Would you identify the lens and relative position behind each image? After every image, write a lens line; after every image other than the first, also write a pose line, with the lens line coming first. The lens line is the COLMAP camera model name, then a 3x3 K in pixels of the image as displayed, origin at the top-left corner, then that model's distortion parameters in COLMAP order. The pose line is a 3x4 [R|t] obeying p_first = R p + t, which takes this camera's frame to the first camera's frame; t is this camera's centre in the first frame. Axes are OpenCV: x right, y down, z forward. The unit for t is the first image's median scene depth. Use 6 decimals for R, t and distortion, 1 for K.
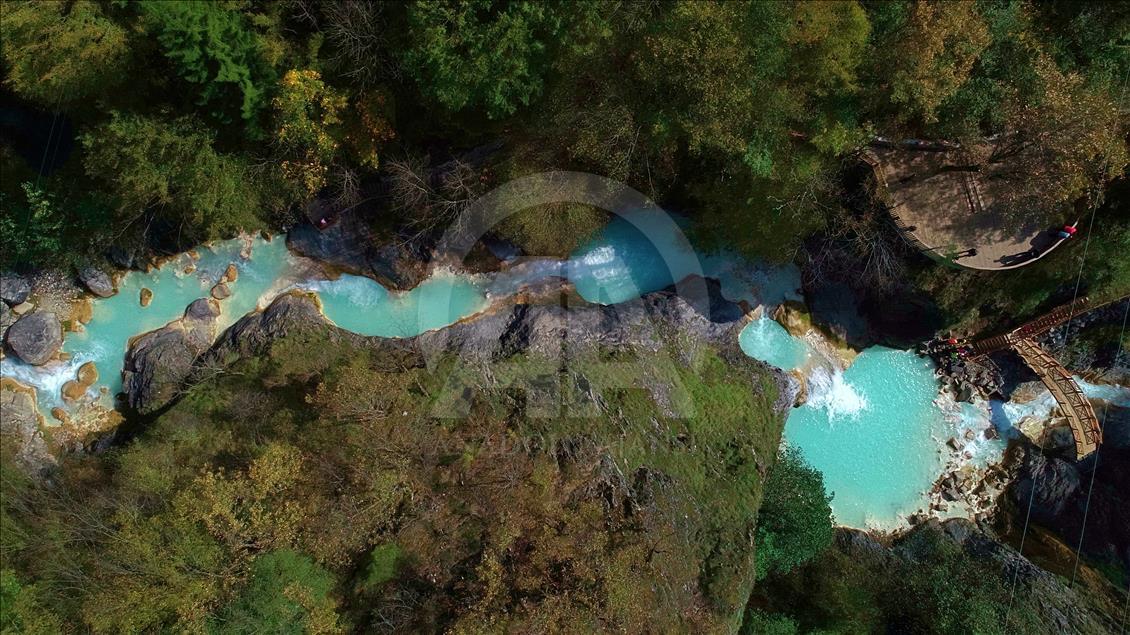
lens RADIAL K [[755.8, 0, 564.1], [0, 755.8, 321.8], [0, 0, 1]] dist [-0.004951, 0.003266]
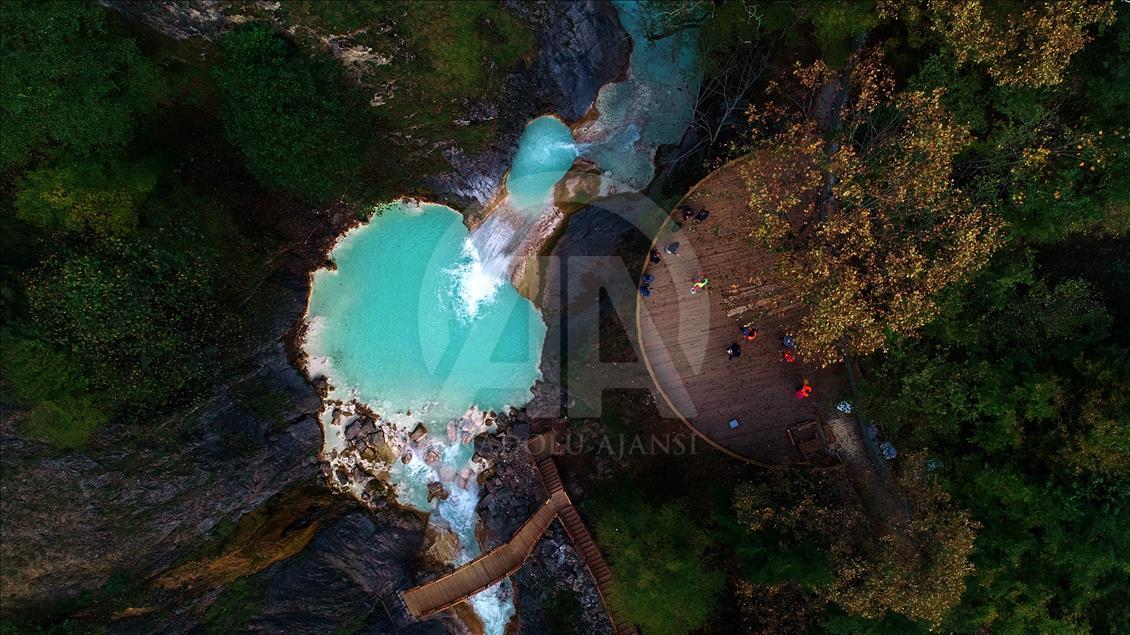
lens RADIAL K [[755.8, 0, 561.0], [0, 755.8, 316.7], [0, 0, 1]] dist [-0.004951, 0.003266]
pose [[0.019091, 0.999348, -0.030653, 0.432667], [-0.997721, 0.021026, 0.064107, -0.032525], [0.064710, 0.029359, 0.997472, 0.250854]]
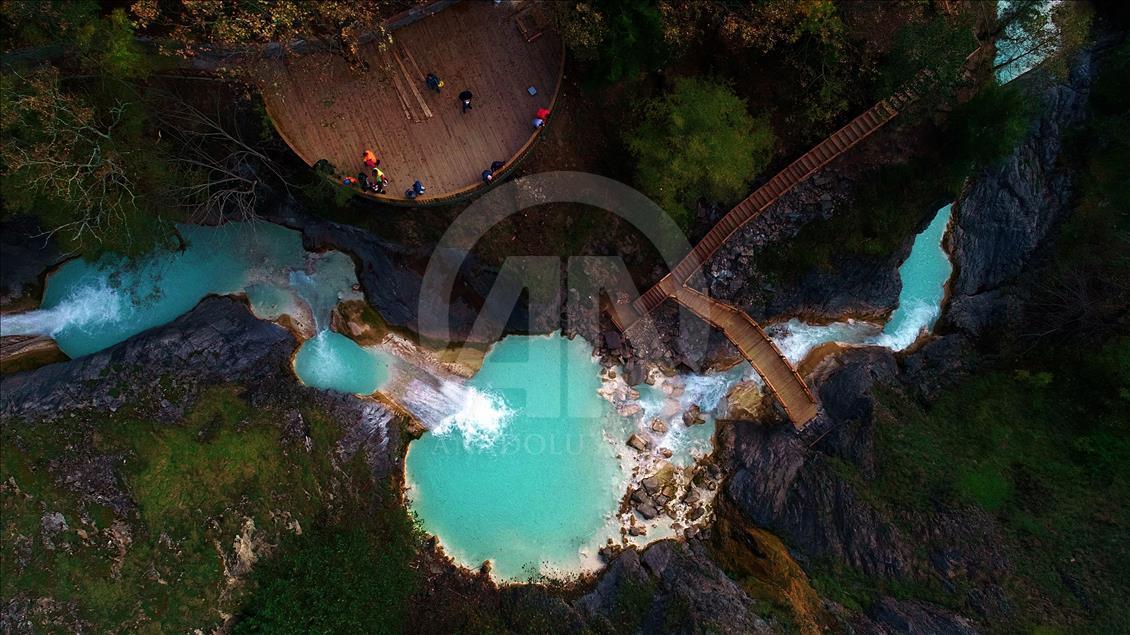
lens RADIAL K [[755.8, 0, 558.3], [0, 755.8, 325.3], [0, 0, 1]] dist [-0.004951, 0.003266]
pose [[0.978276, -0.207269, -0.003983, 0.475535], [0.206719, 0.976765, -0.056545, 0.075299], [0.015611, 0.054494, 0.998392, 0.248135]]
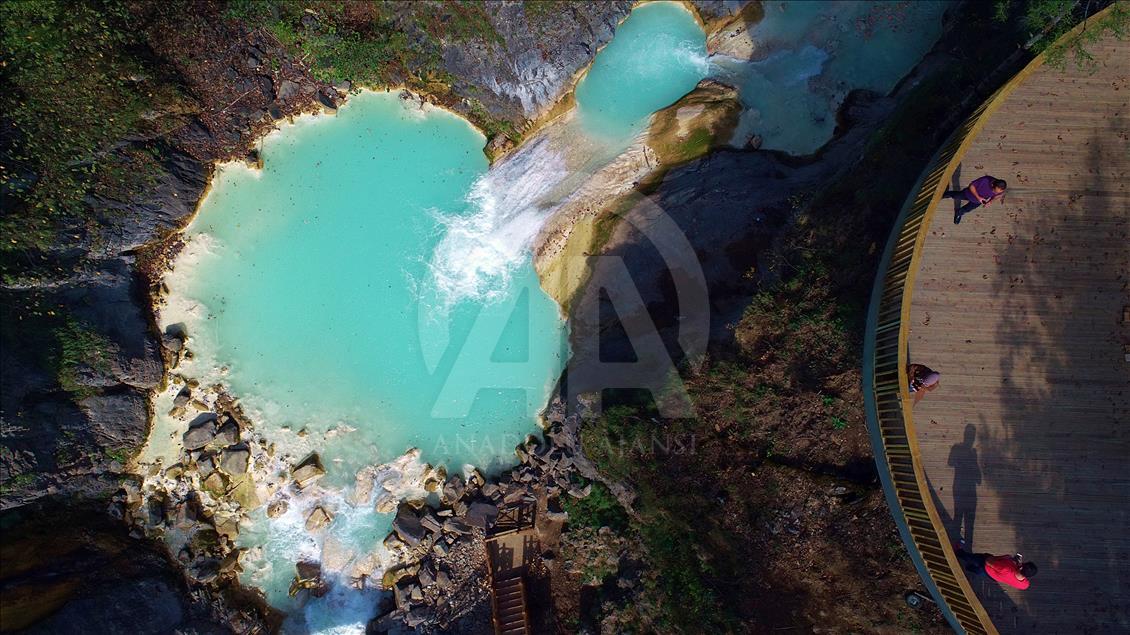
lens RADIAL K [[755.8, 0, 562.4], [0, 755.8, 313.5], [0, 0, 1]] dist [-0.004951, 0.003266]
pose [[-0.245689, 0.956693, -0.156124, 0.469439], [-0.969010, -0.238143, 0.065625, 0.012938], [0.025603, 0.167409, 0.985555, 0.567163]]
